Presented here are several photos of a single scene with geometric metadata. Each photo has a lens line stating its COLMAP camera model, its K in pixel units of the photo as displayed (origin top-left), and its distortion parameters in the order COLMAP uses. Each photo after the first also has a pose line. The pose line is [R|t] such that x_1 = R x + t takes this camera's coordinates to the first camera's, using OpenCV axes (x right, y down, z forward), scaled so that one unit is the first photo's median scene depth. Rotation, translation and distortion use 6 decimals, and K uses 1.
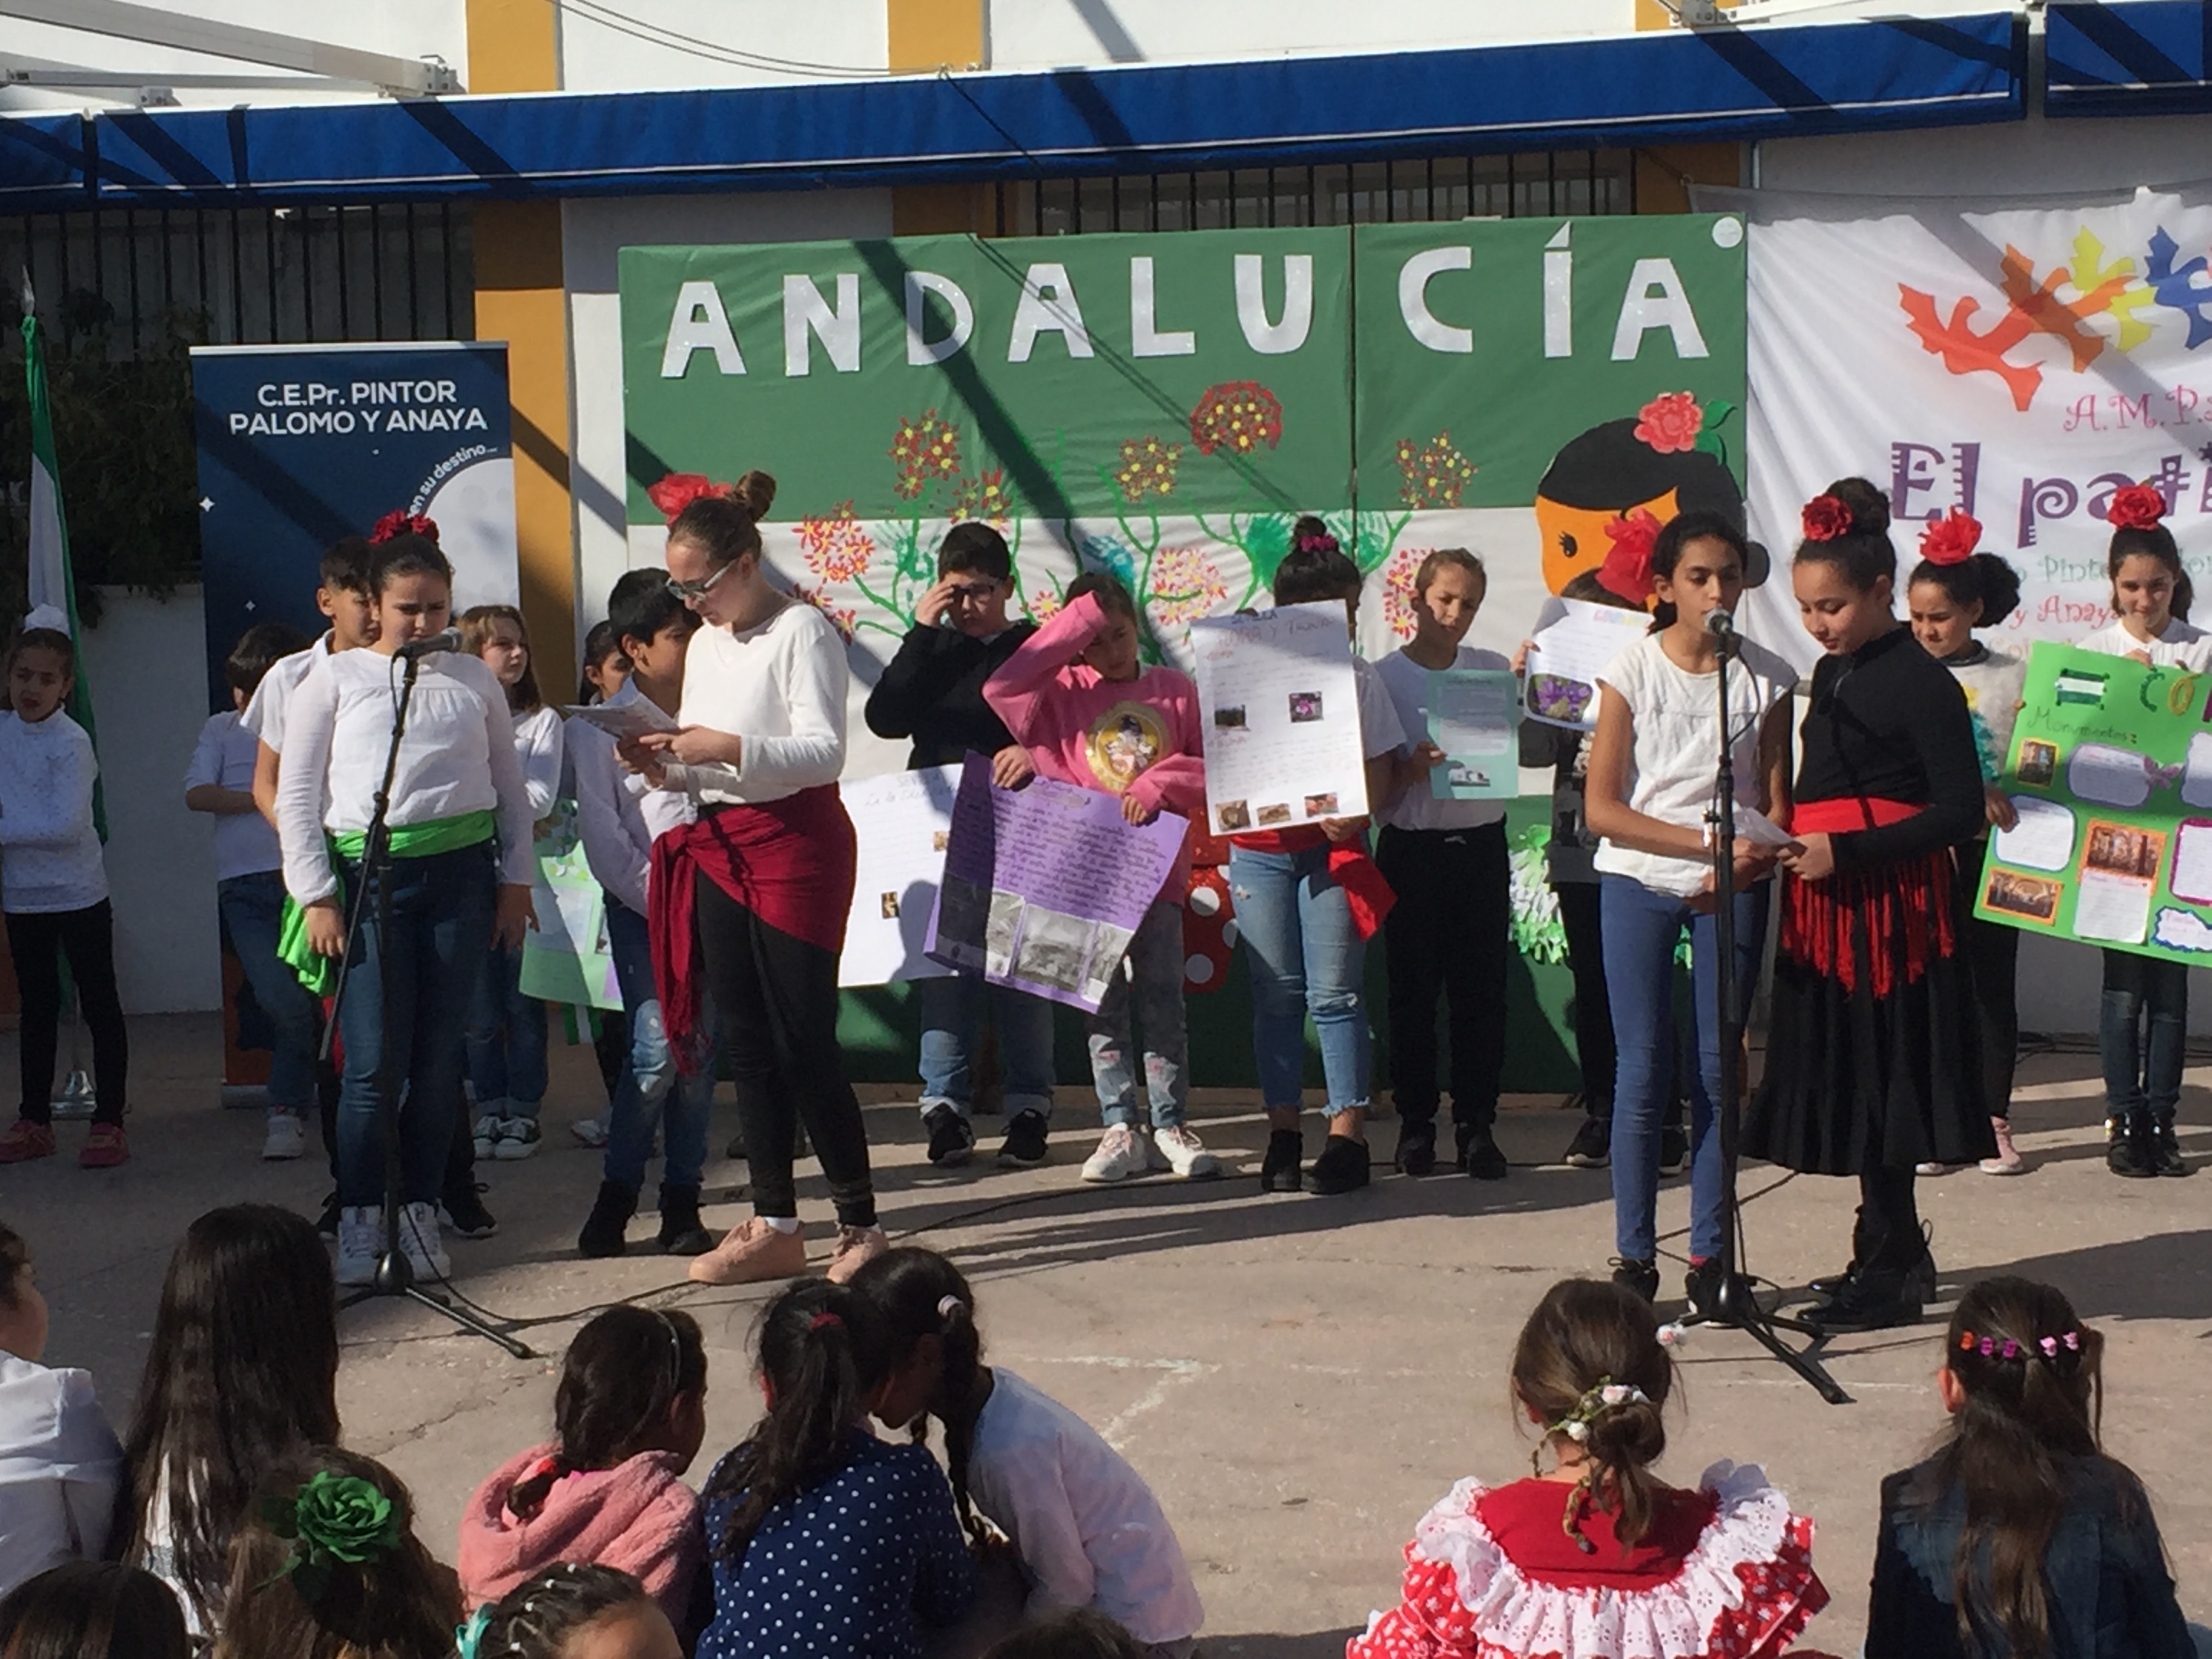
lens RADIAL K [[4000.3, 0, 1088.5], [0, 4000.3, 792.1], [0, 0, 1]] dist [0.056408, 0.050439]
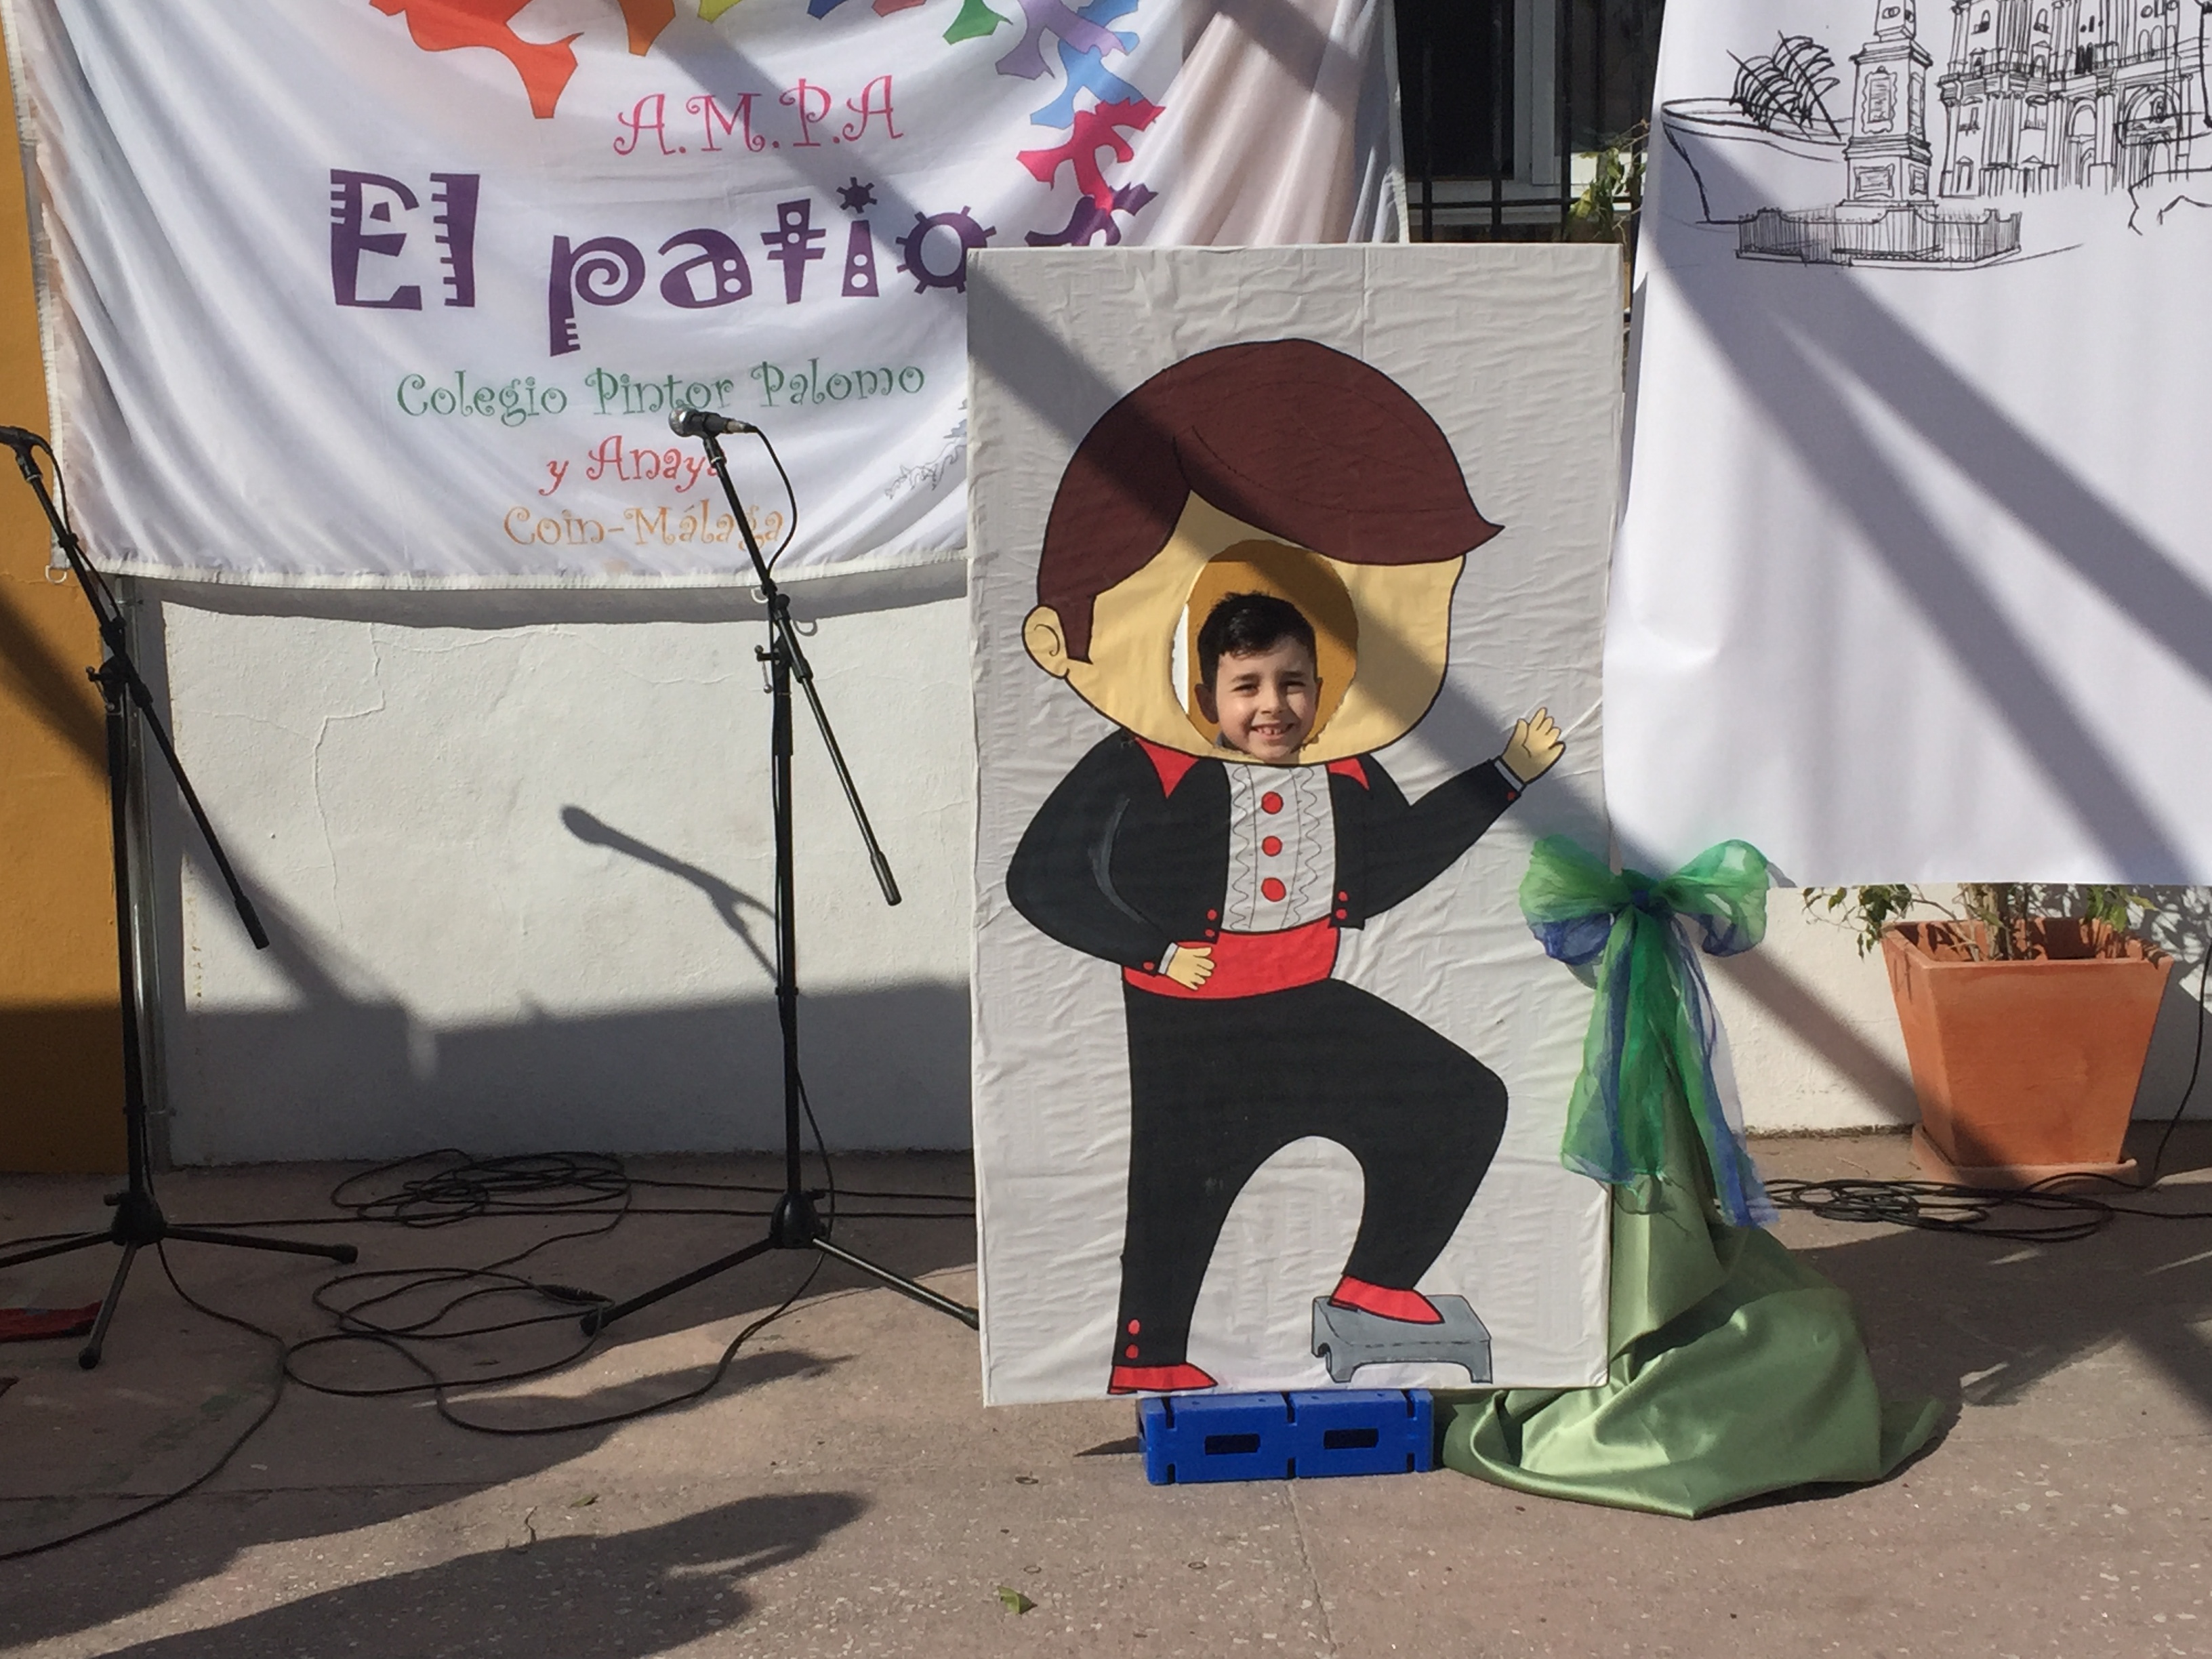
lens RADIAL K [[3113.7, 0, 1110.5], [0, 3113.7, 786.0], [0, 0, 1]] dist [0.084397, -0.029503]
pose [[0.961633, -0.033360, 0.272304, 0.200159], [0.017860, 0.998086, 0.059204, -0.025249], [-0.273757, -0.052069, 0.960388, 0.579183]]
